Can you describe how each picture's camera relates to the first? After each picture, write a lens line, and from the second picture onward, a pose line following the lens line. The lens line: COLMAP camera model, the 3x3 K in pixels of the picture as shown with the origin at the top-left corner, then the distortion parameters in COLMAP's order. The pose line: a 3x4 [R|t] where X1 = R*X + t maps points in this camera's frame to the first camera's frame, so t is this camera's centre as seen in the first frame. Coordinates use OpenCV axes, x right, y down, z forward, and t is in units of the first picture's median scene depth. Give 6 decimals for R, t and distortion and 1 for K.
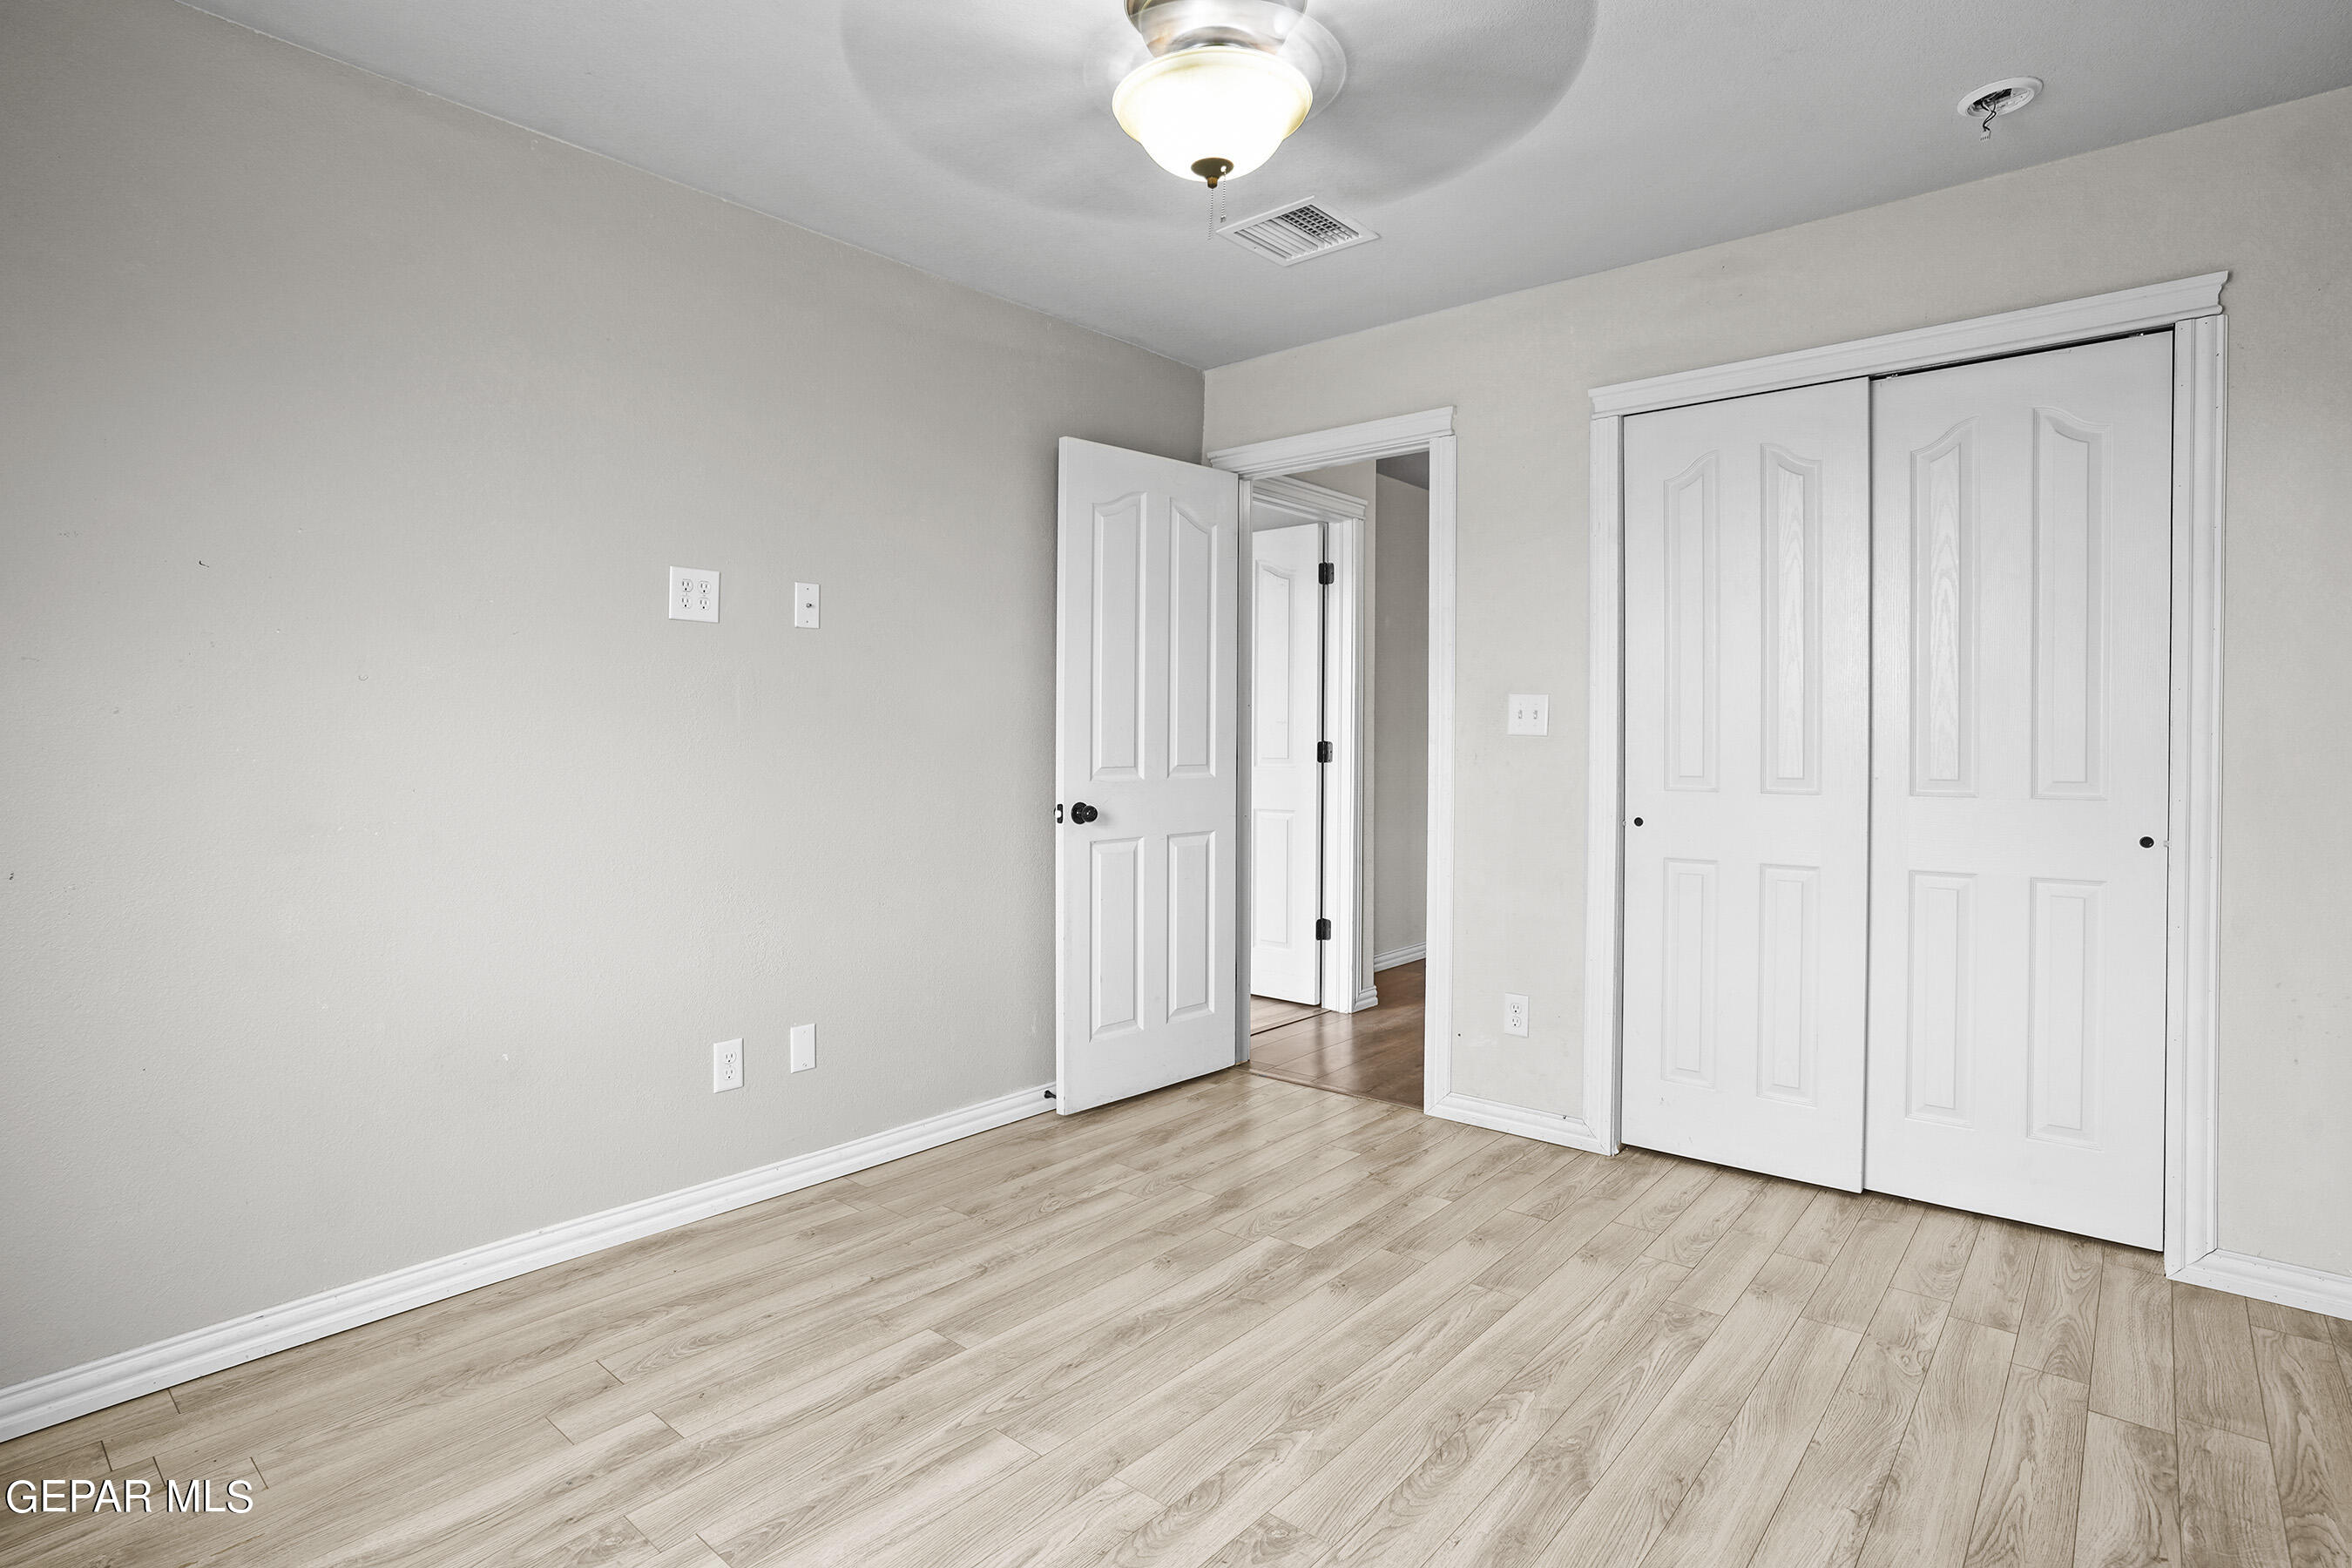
lens RADIAL K [[1208.3, 0, 1148.8], [0, 1208.3, 735.1], [0, 0, 1]] dist [-0.041482, 0.001141]
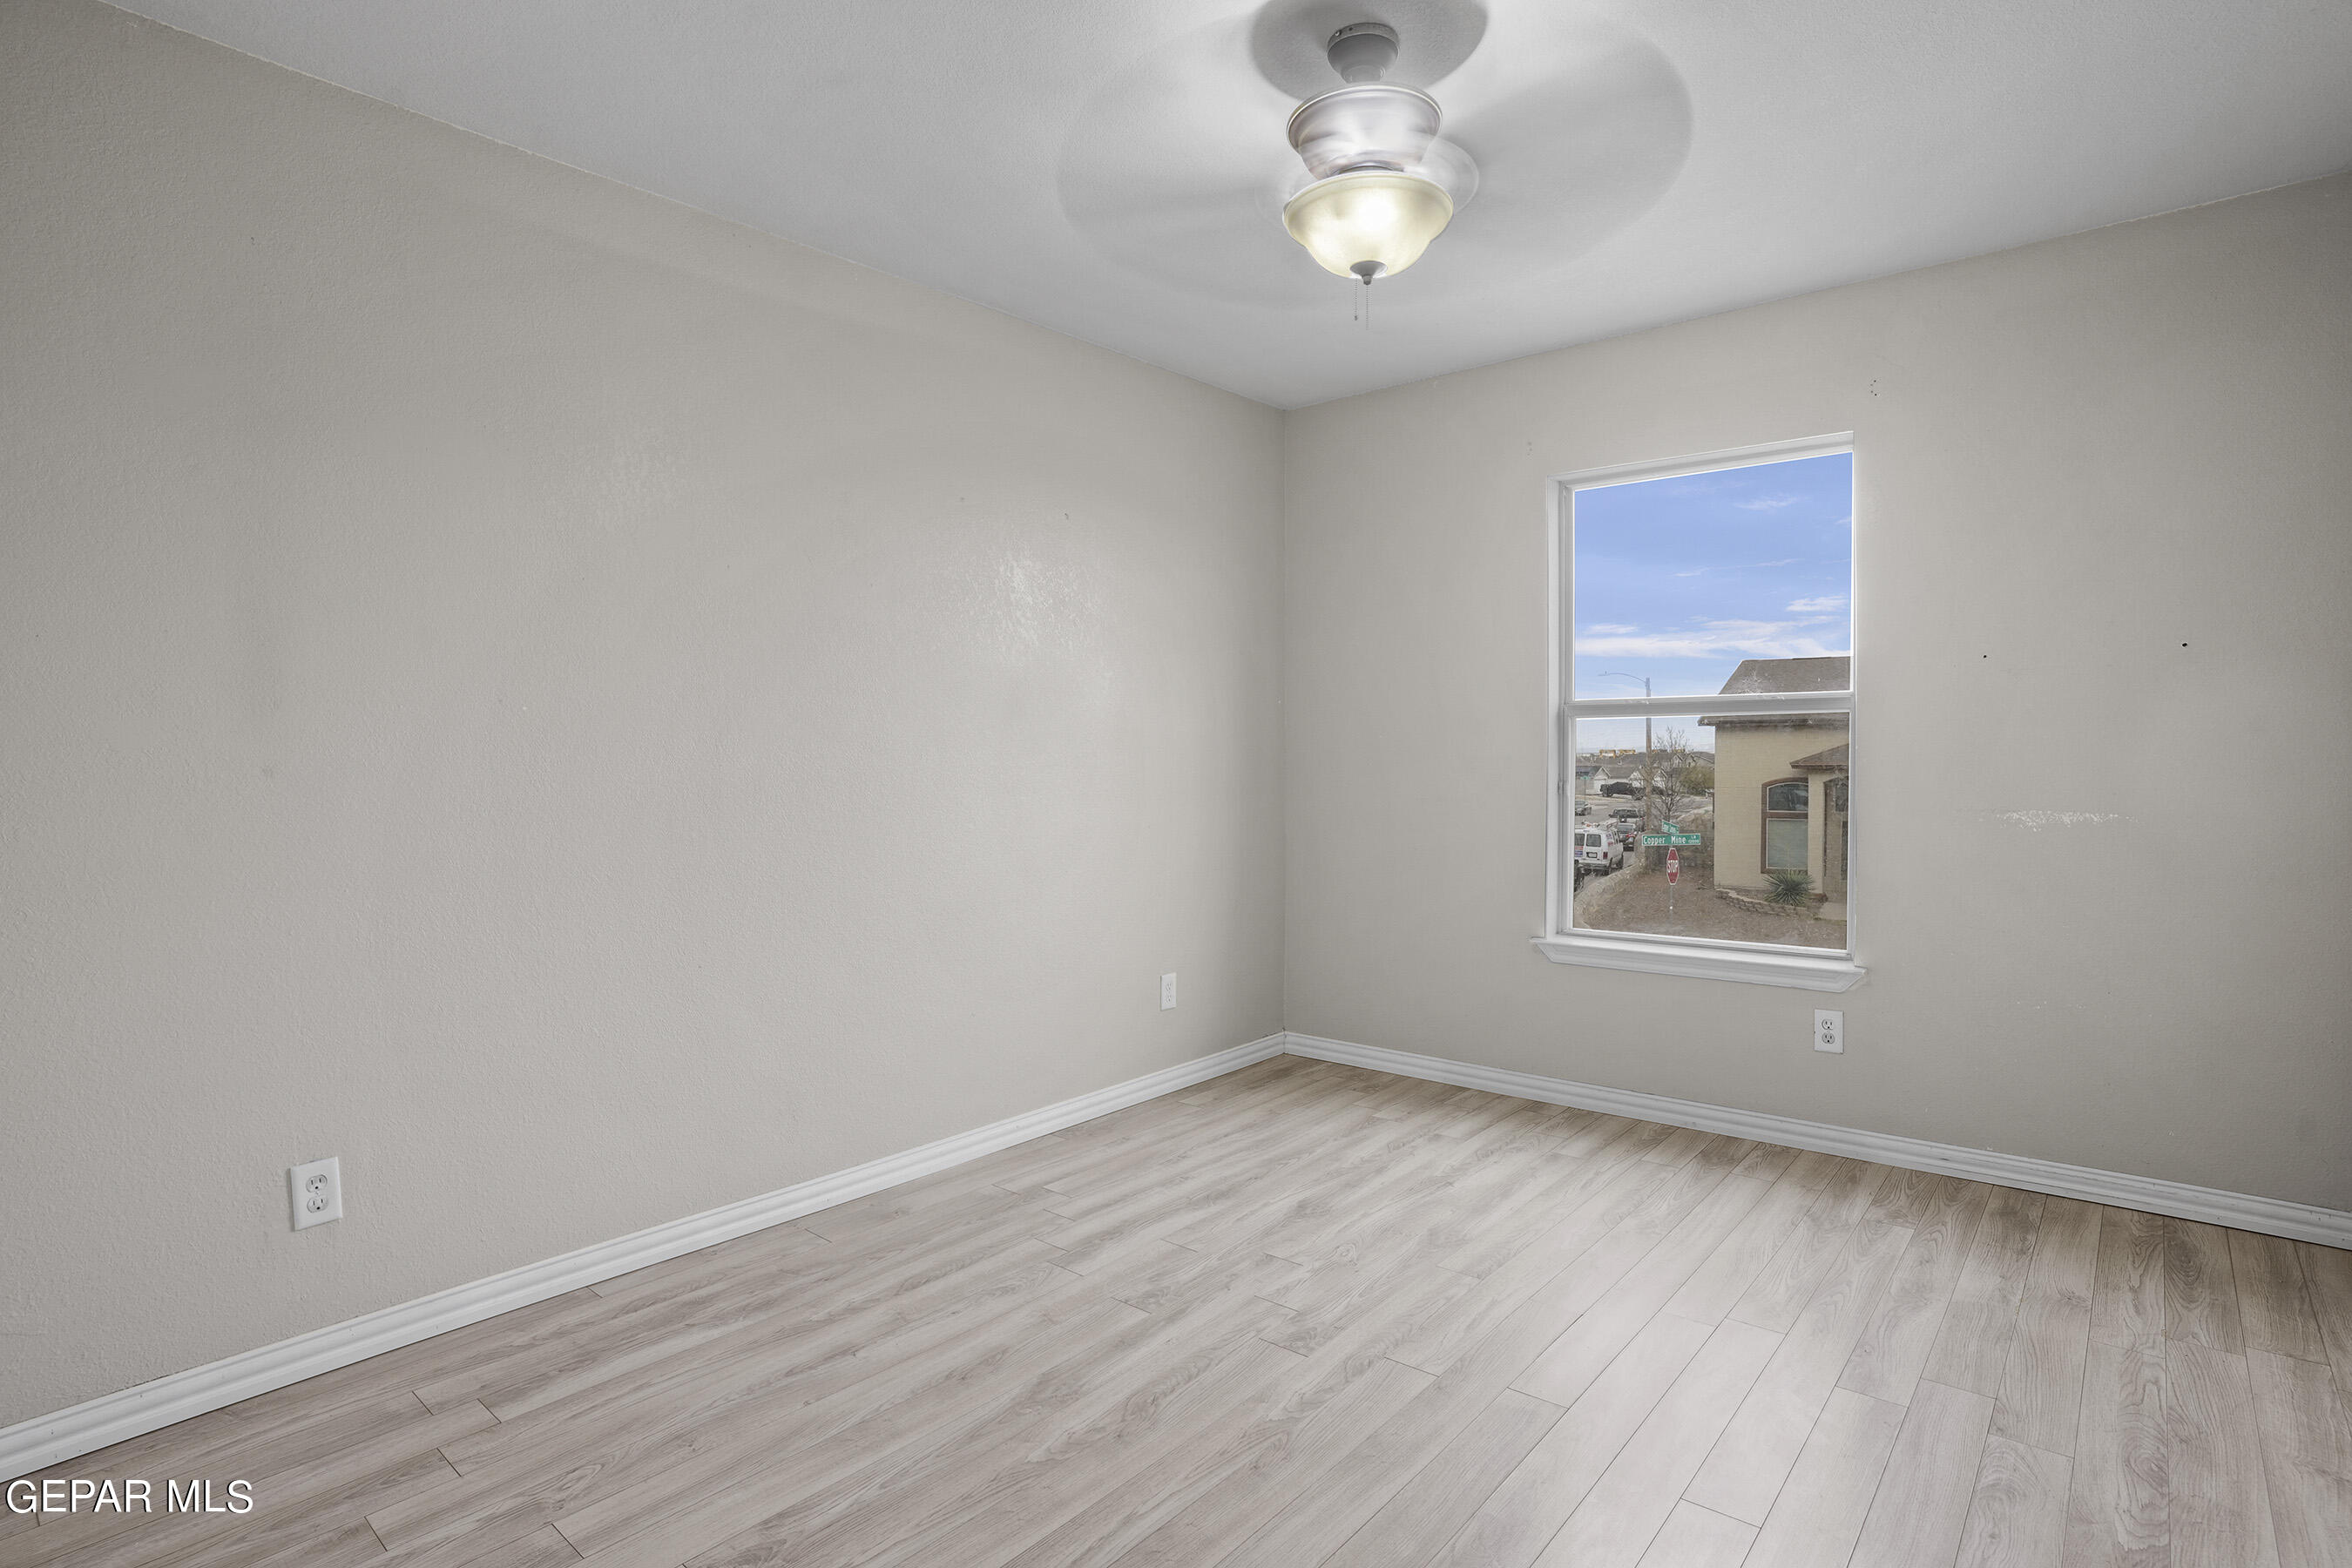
lens RADIAL K [[1176.8, 0, 1166.4], [0, 1176.8, 766.4], [0, 0, 1]] dist [-0.090674, 0.054682]
pose [[-0.999956, 0.006555, -0.006639, 0.207210], [0.006488, 0.999929, 0.009969, 0.000724], [0.006703, 0.009925, -0.999928, 1.809537]]
